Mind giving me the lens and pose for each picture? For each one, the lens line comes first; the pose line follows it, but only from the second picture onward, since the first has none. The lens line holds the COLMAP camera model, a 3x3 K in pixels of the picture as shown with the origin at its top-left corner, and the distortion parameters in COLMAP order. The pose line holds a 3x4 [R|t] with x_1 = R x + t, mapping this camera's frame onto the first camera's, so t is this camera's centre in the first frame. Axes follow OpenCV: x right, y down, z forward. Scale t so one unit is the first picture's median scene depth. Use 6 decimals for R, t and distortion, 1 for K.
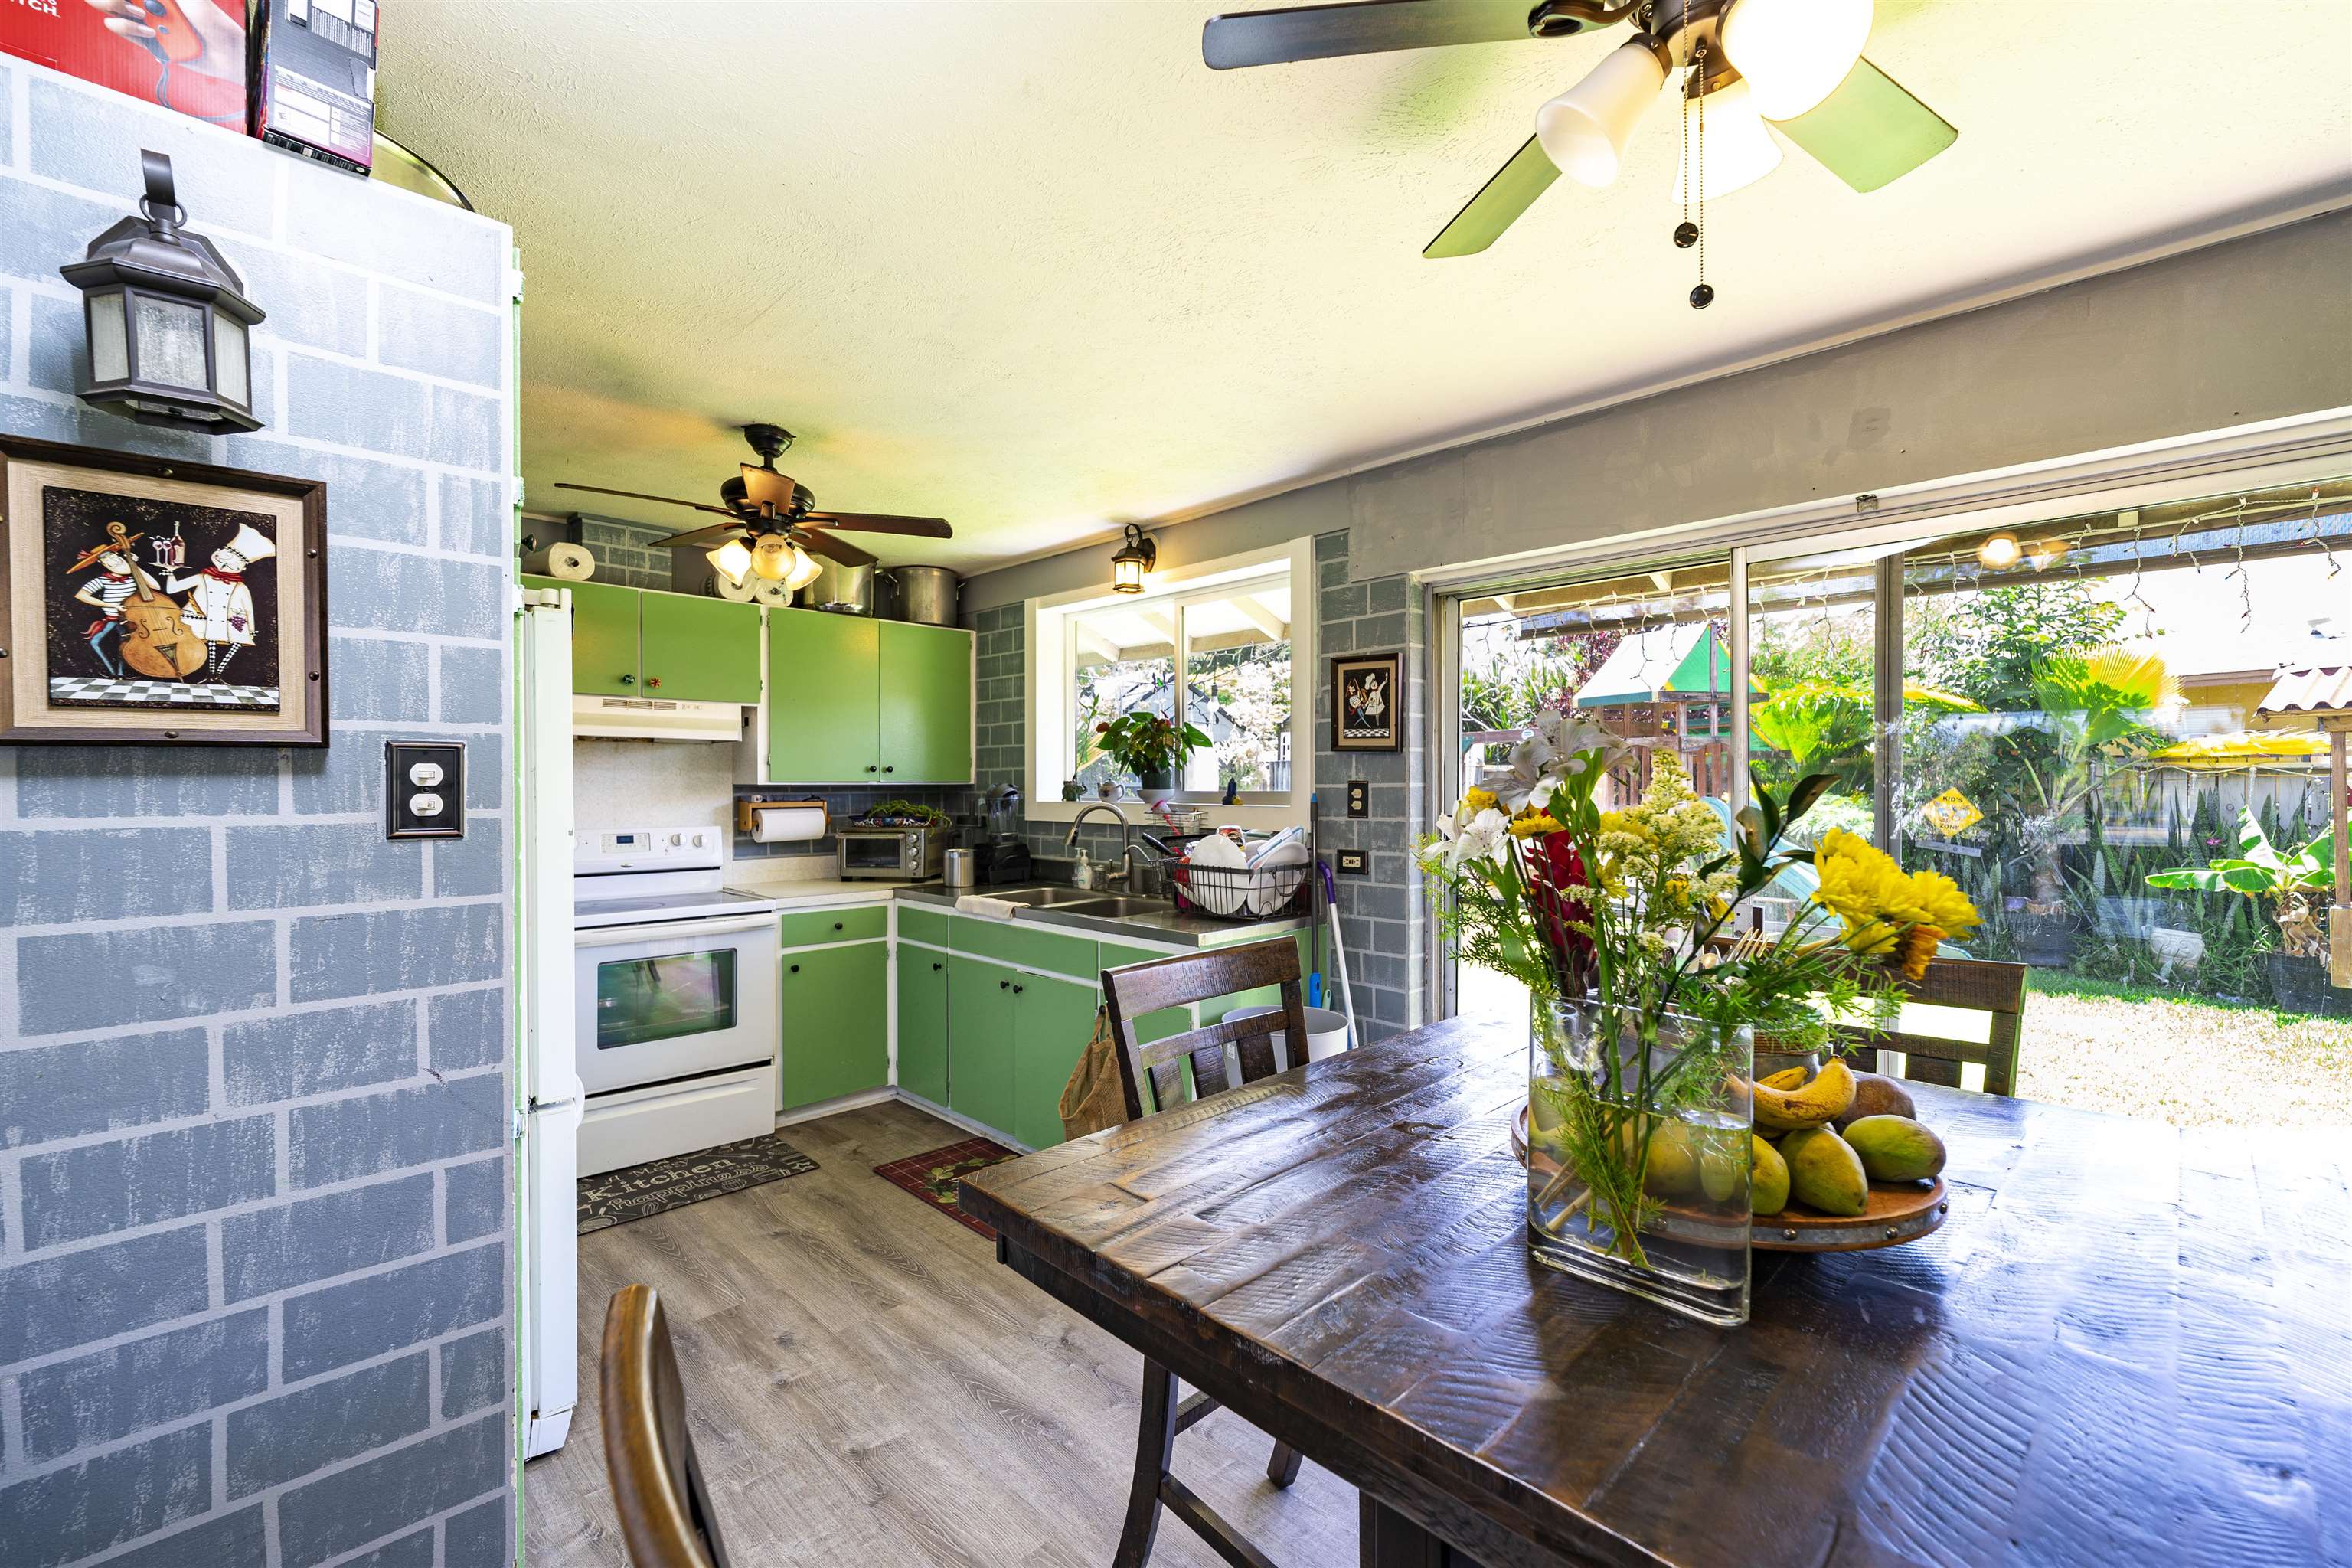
lens RADIAL K [[975.2, 0, 1176.0], [0, 975.2, 784.0], [0, 0, 1]] dist [0.000361, -0.000090]
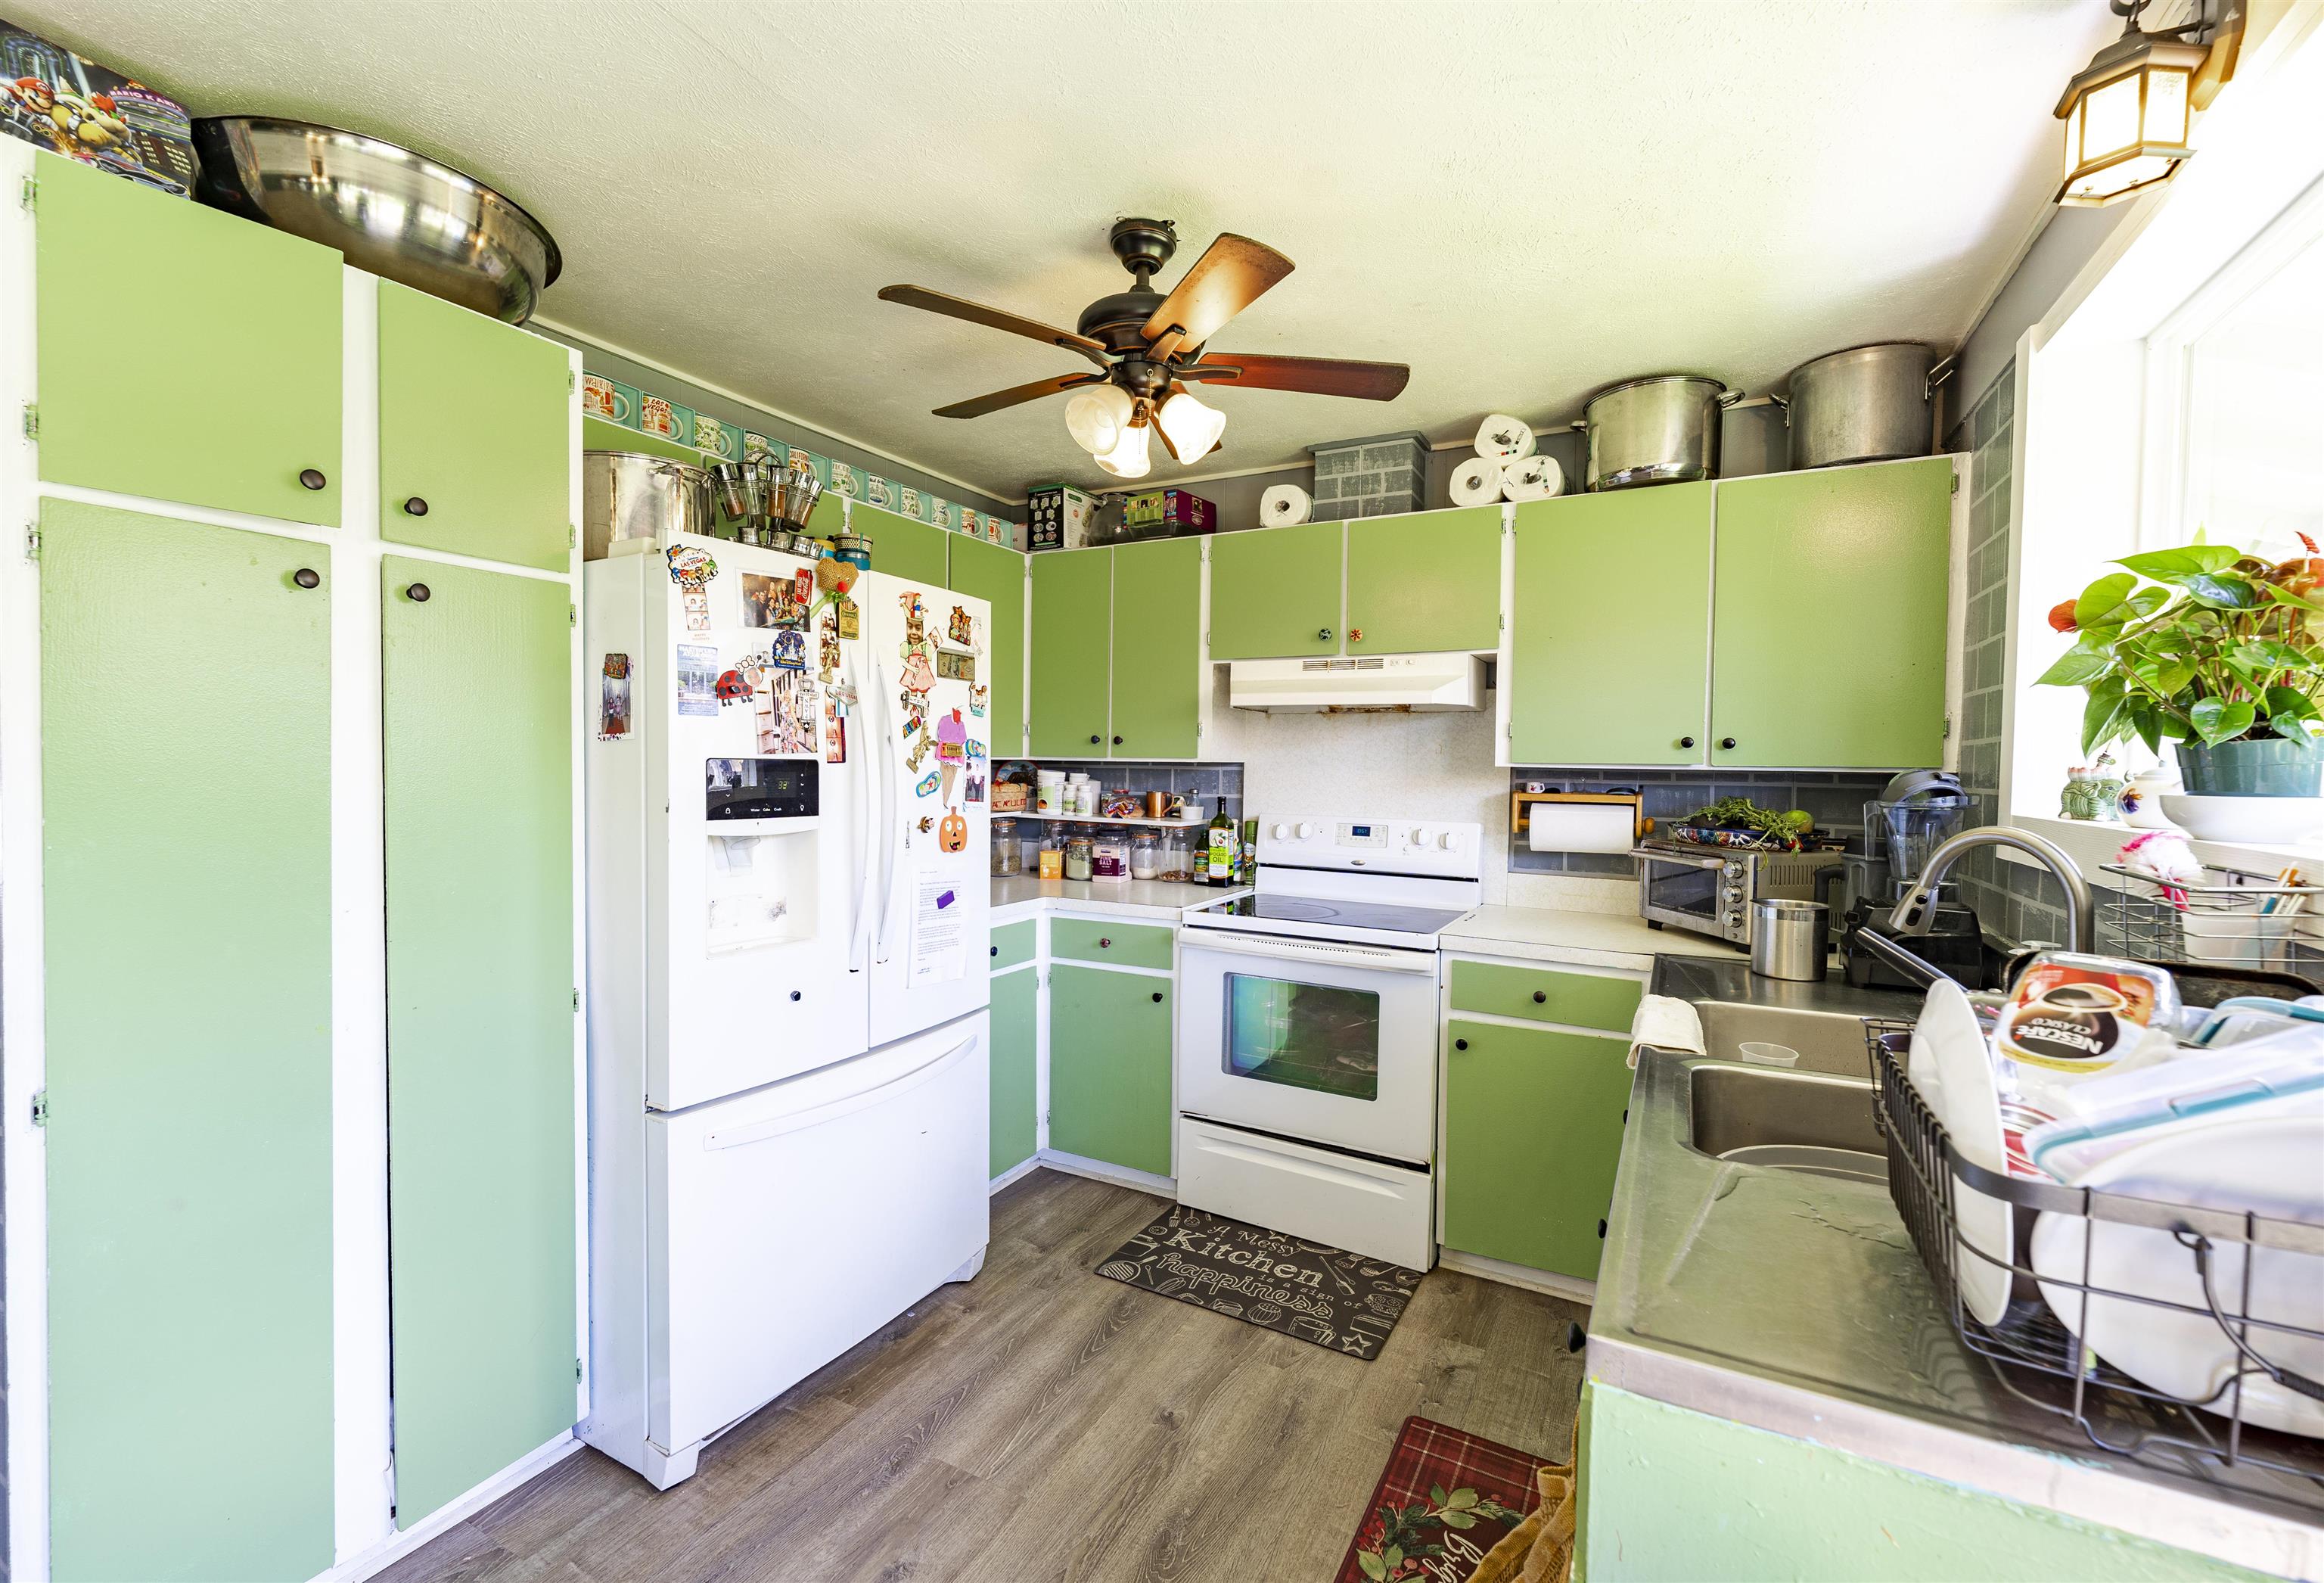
lens RADIAL K [[981.4, 0, 1162.0], [0, 981.4, 791.5], [0, 0, 1]] dist [0.000915, -0.000034]
pose [[0.286723, 0.034801, -0.957381, 0.179989], [-0.014419, 0.999384, 0.032010, -0.000658], [0.957905, 0.004626, 0.287048, 0.606367]]
